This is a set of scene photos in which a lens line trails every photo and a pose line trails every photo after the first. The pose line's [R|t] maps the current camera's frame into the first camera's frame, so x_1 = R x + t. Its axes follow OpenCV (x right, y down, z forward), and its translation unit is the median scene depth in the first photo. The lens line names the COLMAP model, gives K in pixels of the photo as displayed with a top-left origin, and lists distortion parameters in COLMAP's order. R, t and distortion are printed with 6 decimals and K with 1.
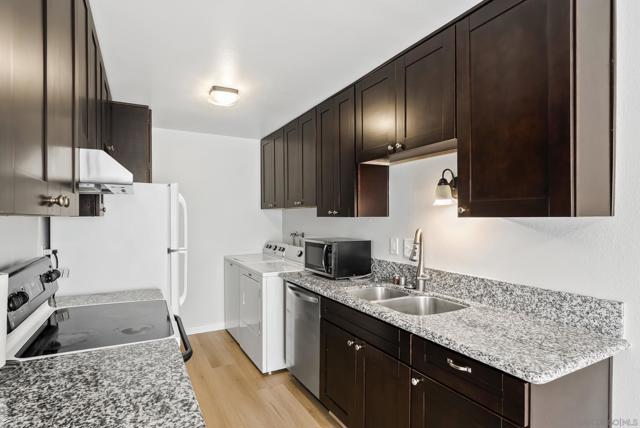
lens RADIAL K [[341.6, 0, 320.0], [0, 341.6, 214.0], [0, 0, 1]] dist [-0.005718, 0.000551]
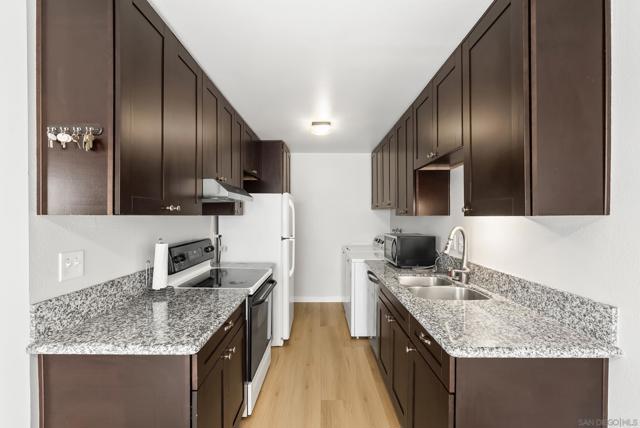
lens RADIAL K [[296.9, 0, 320.2], [0, 296.9, 211.4], [0, 0, 1]] dist [-0.000661, 0.000027]
pose [[0.879268, -0.006252, -0.476286, 0.344354], [0.003300, 0.999970, -0.007034, -0.000758], [0.476316, 0.004613, 0.879262, -0.065428]]
